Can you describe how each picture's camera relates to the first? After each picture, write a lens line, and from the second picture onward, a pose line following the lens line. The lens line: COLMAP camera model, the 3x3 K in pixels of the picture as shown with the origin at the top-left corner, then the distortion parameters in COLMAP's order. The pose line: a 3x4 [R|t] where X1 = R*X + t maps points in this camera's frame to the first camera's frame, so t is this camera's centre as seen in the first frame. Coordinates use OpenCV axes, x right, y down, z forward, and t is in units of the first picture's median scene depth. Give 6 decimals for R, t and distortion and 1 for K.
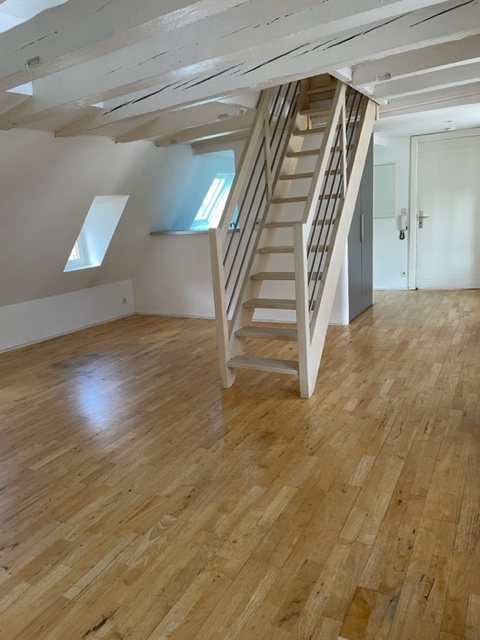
lens RADIAL K [[477.4, 0, 240.0], [0, 477.4, 320.0], [0, 0, 1]] dist [0.080177, -0.103384]
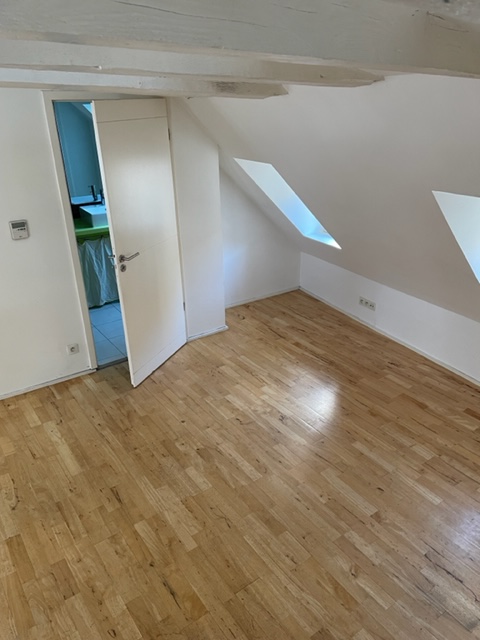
lens RADIAL K [[477.4, 0, 240.0], [0, 477.4, 320.0], [0, 0, 1]] dist [0.080177, -0.103384]
pose [[-0.432774, 0.444312, -0.784407, 0.048158], [-0.169168, 0.814628, 0.554764, -0.698155], [0.885488, 0.372784, -0.277386, 1.617409]]
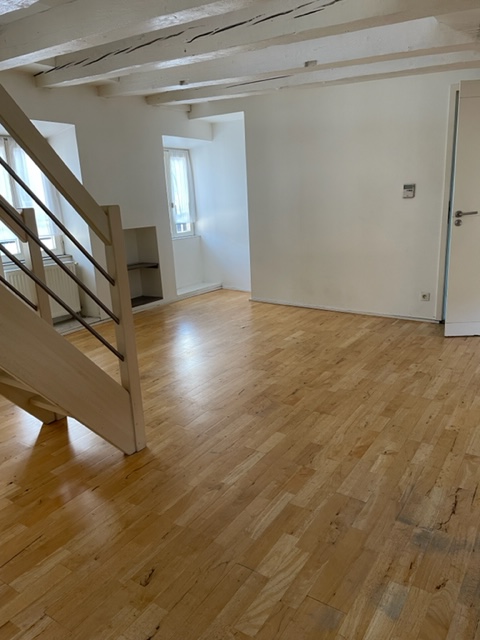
lens RADIAL K [[477.4, 0, 240.0], [0, 477.4, 320.0], [0, 0, 1]] dist [0.080177, -0.103384]
pose [[-0.988663, 0.087650, 0.121915, -0.457984], [0.134903, 0.875034, 0.464883, -0.542129], [-0.065933, 0.476059, -0.876938, 2.586161]]
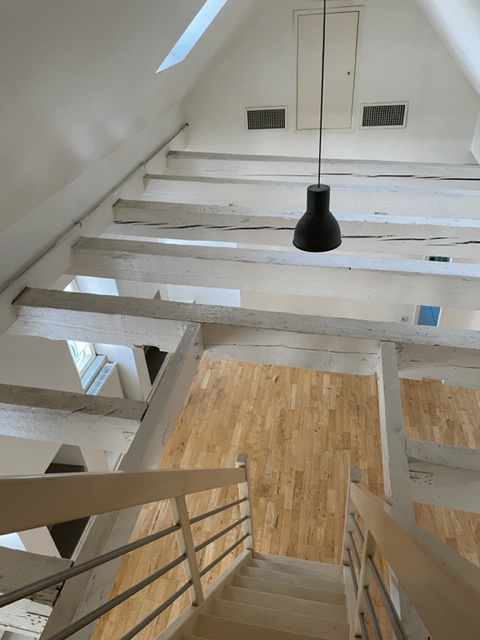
lens RADIAL K [[477.4, 0, 240.0], [0, 477.4, 320.0], [0, 0, 1]] dist [0.080177, -0.103384]
pose [[-0.941372, 0.279518, -0.188912, 0.331168], [0.047459, 0.664106, 0.746130, -1.545074], [0.334015, 0.693421, -0.638437, 2.021904]]
